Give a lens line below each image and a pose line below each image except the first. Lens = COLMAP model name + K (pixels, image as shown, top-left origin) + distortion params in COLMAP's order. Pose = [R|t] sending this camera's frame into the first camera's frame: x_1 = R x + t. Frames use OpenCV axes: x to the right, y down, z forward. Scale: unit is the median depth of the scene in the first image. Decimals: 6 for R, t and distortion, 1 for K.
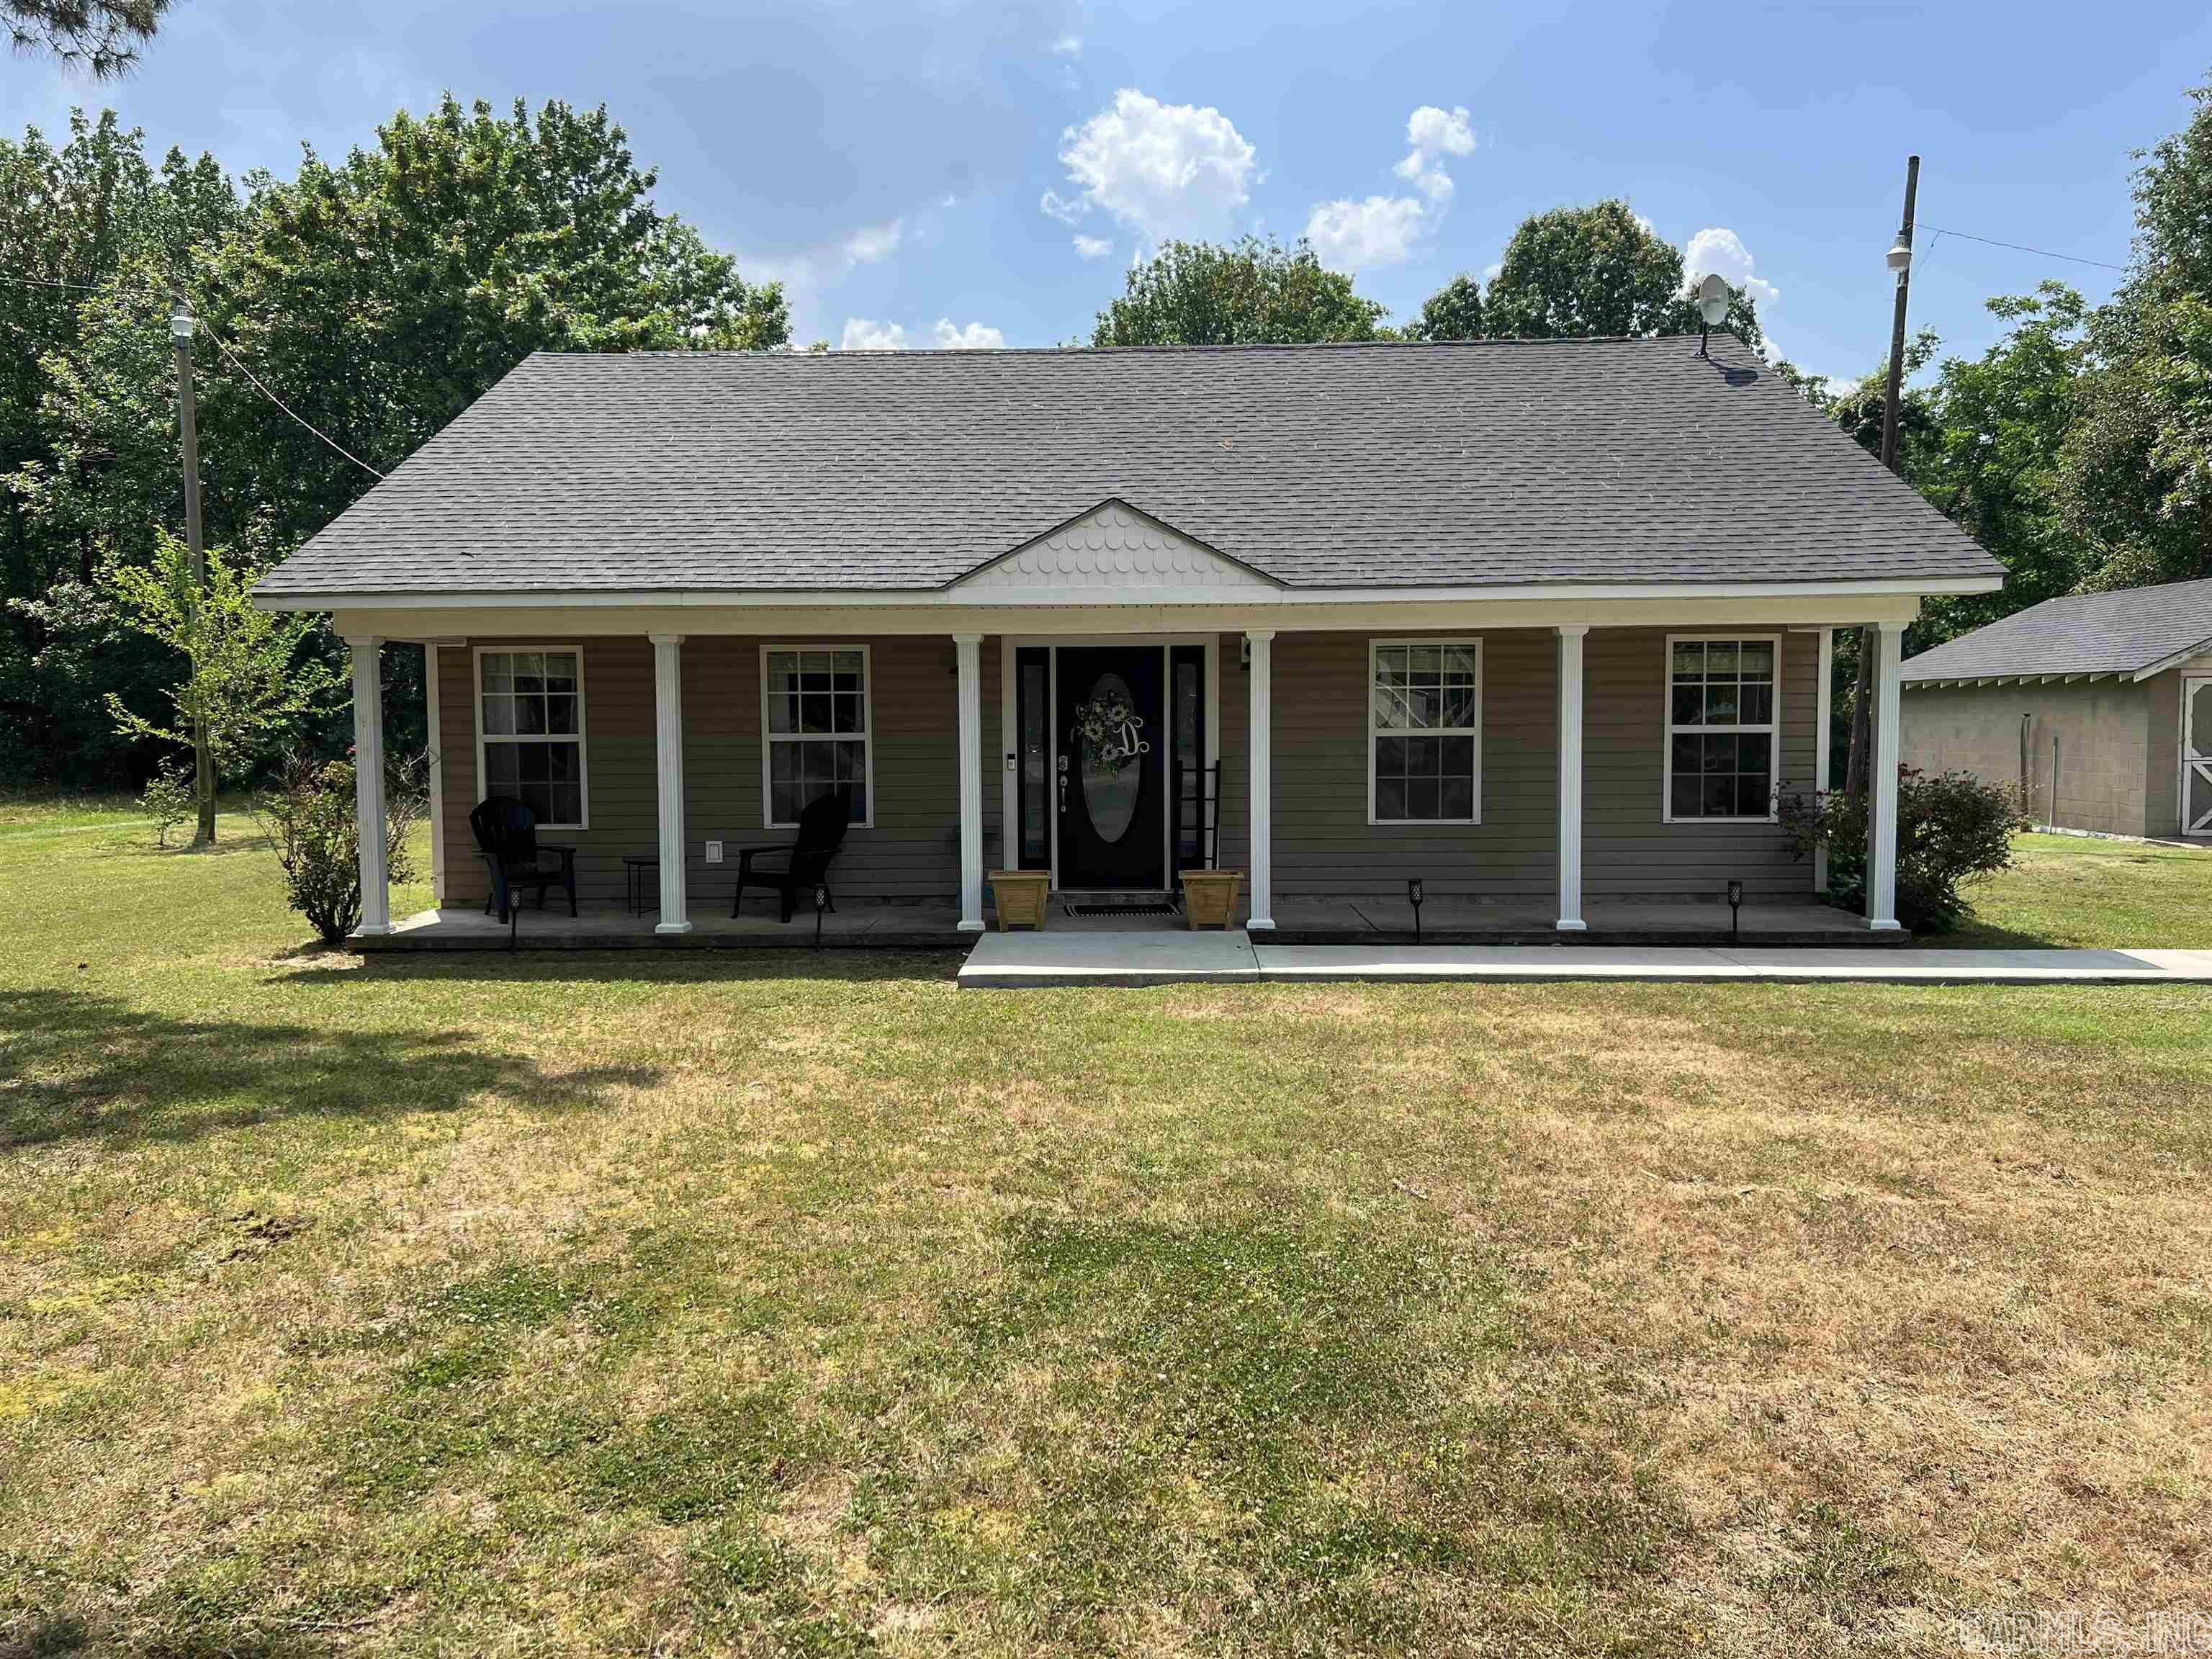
lens RADIAL K [[1669.9, 0, 1102.4], [0, 1669.9, 830.2], [0, 0, 1]] dist [0.036726, -0.035162]
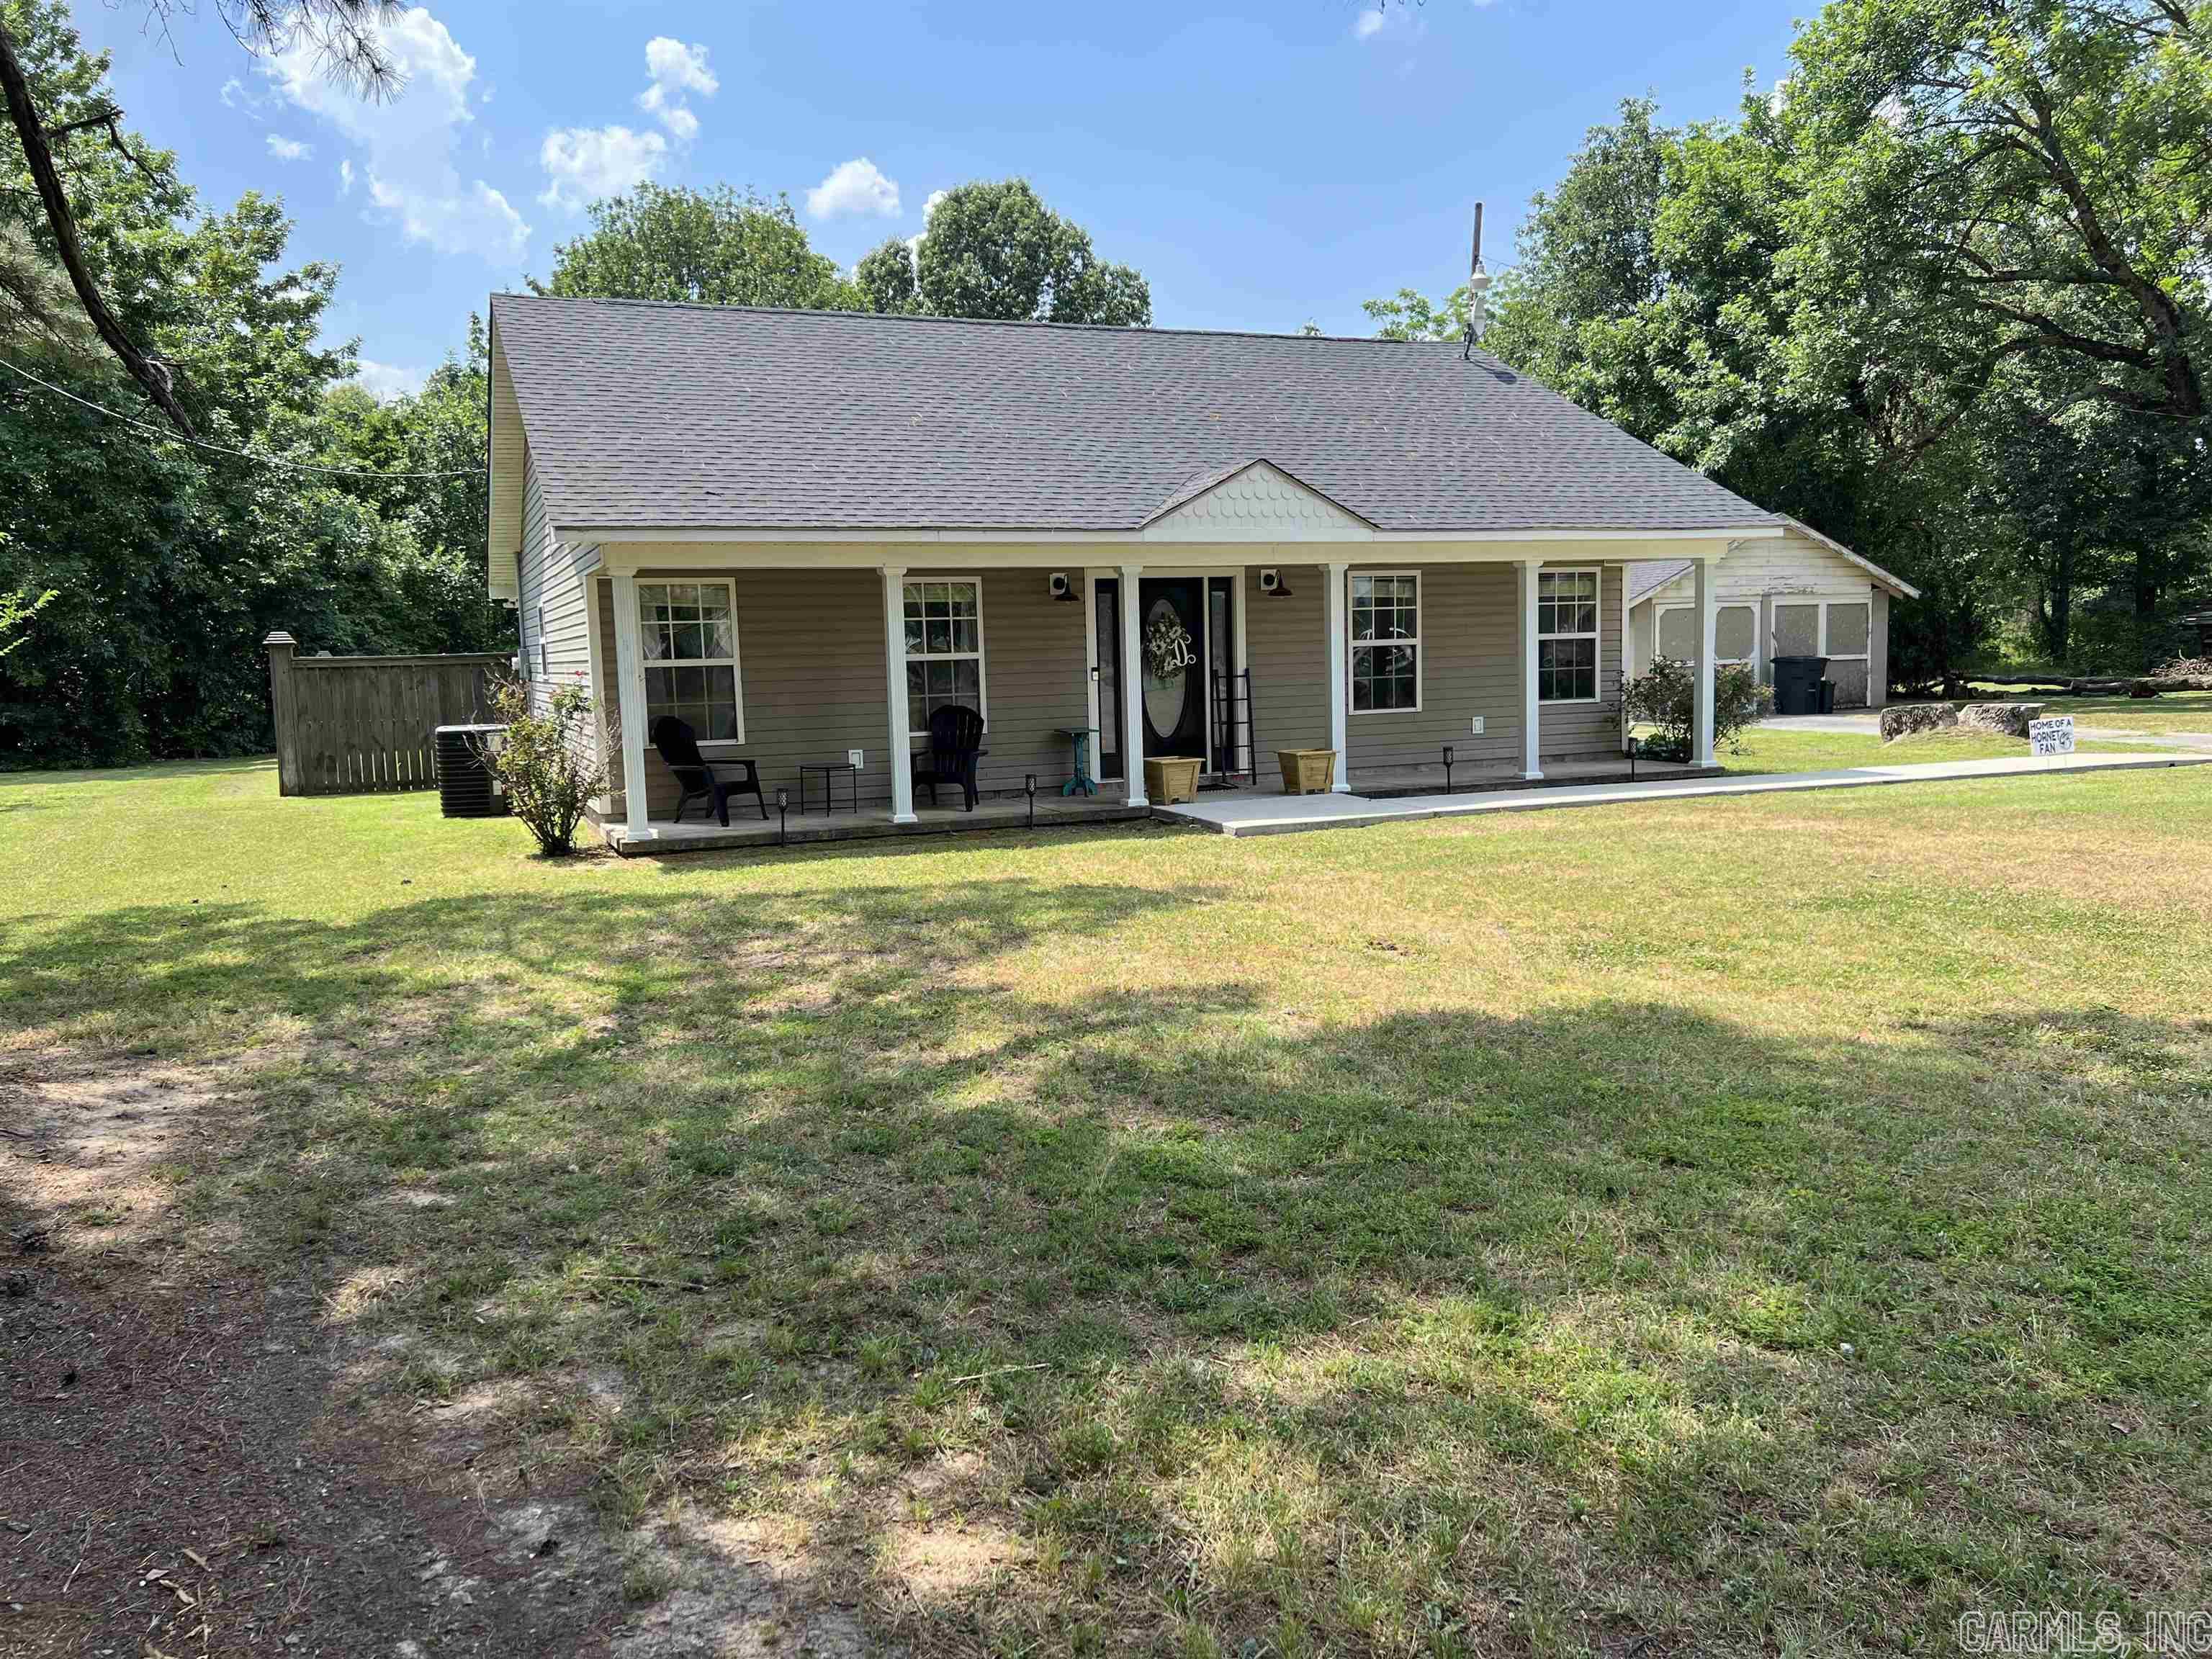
lens RADIAL K [[1669.9, 0, 1108.5], [0, 1669.9, 837.7], [0, 0, 1]] dist [0.036726, -0.035162]
pose [[0.911200, -0.064949, 0.406812, -0.544955], [0.051481, 0.997705, 0.043978, 0.025193], [-0.408735, -0.019130, 0.912453, -0.110874]]
